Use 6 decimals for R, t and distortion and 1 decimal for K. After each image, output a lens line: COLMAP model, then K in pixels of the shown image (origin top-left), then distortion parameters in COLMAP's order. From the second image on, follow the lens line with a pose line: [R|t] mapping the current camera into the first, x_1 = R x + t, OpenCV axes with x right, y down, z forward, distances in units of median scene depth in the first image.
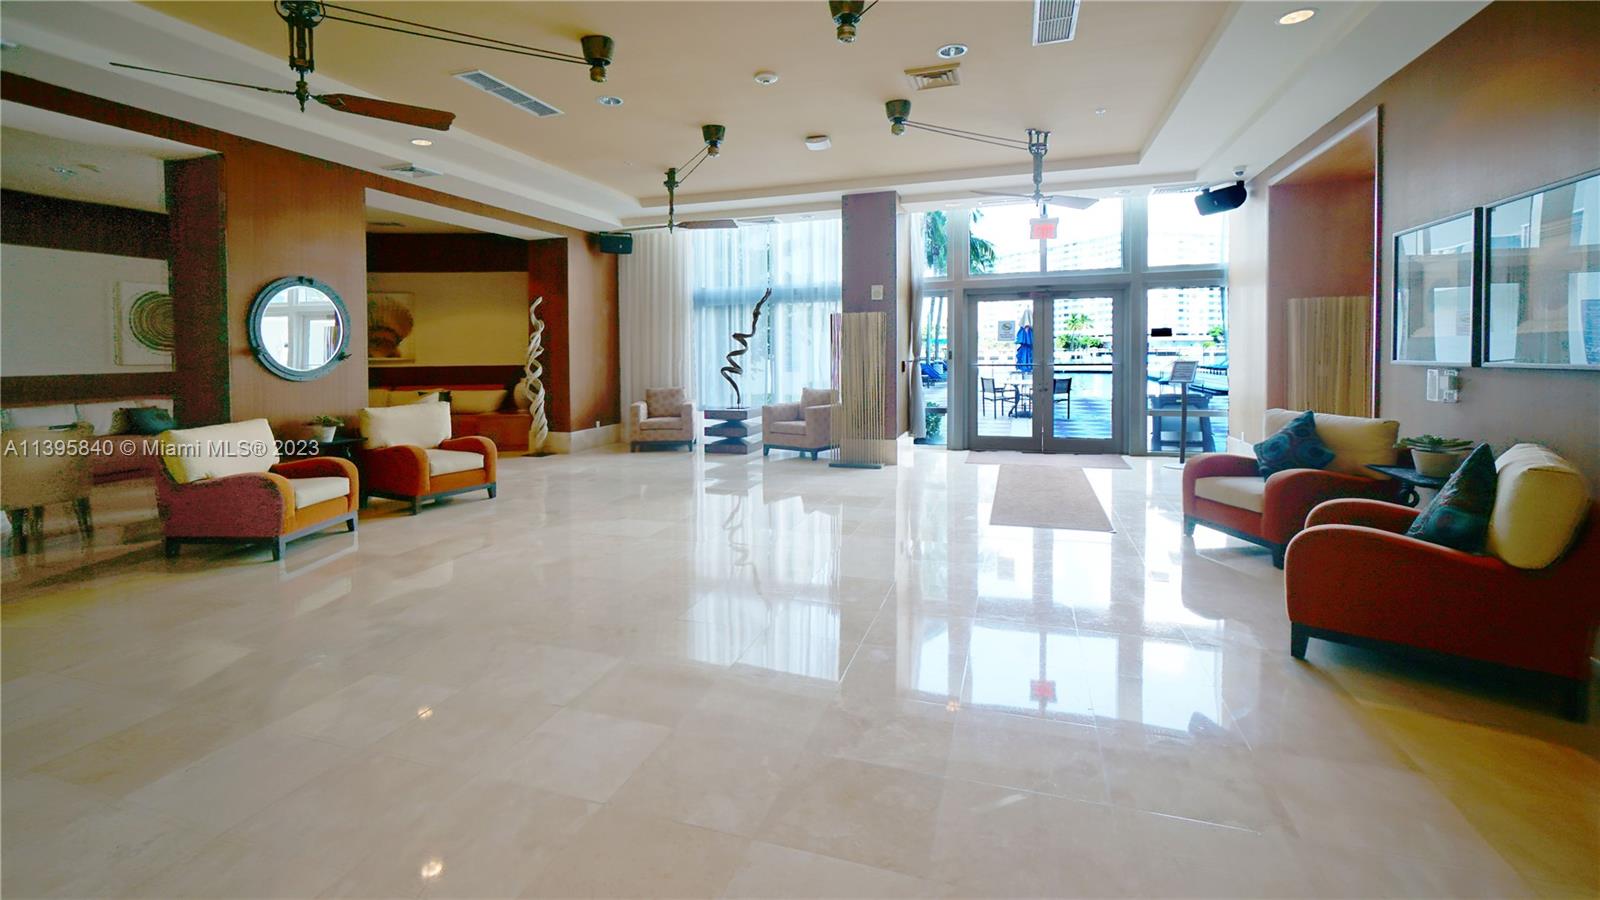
lens RADIAL K [[692.2, 0, 798.2], [0, 692.2, 447.1], [0, 0, 1]] dist [0.000914, 0.002139]
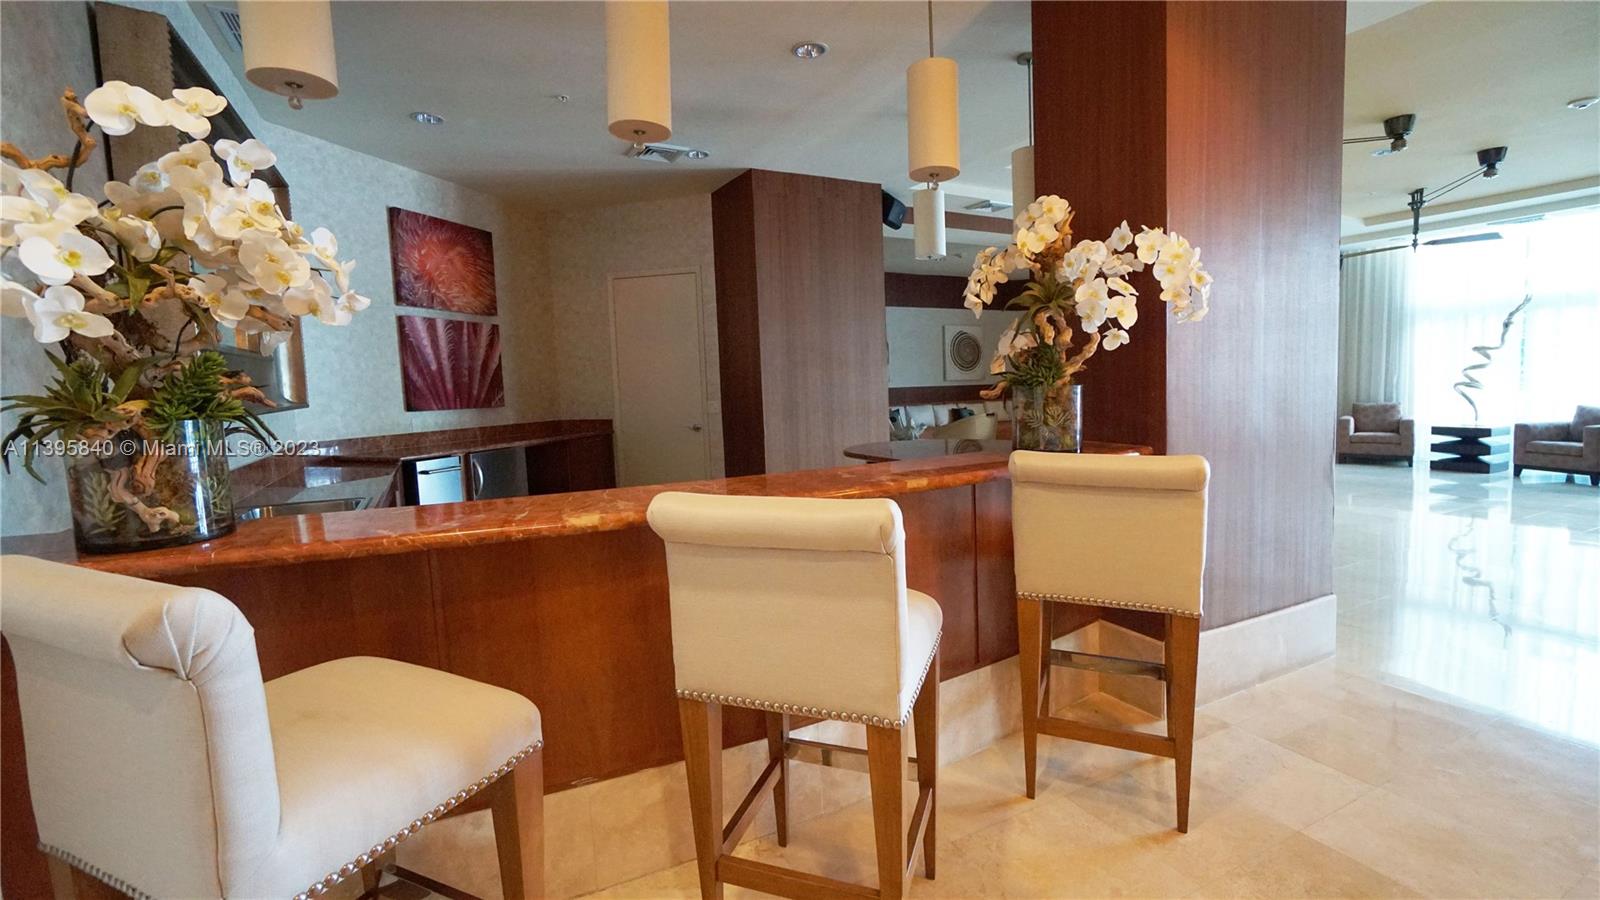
lens RADIAL K [[738.2, 0, 808.6], [0, 738.2, 448.9], [0, 0, 1]] dist [-0.001012, 0.000564]
pose [[0.731680, 0.059187, -0.679074, -0.069928], [-0.080464, 0.996757, 0.000179, 0.049244], [0.676882, 0.054510, 0.734070, -0.353898]]
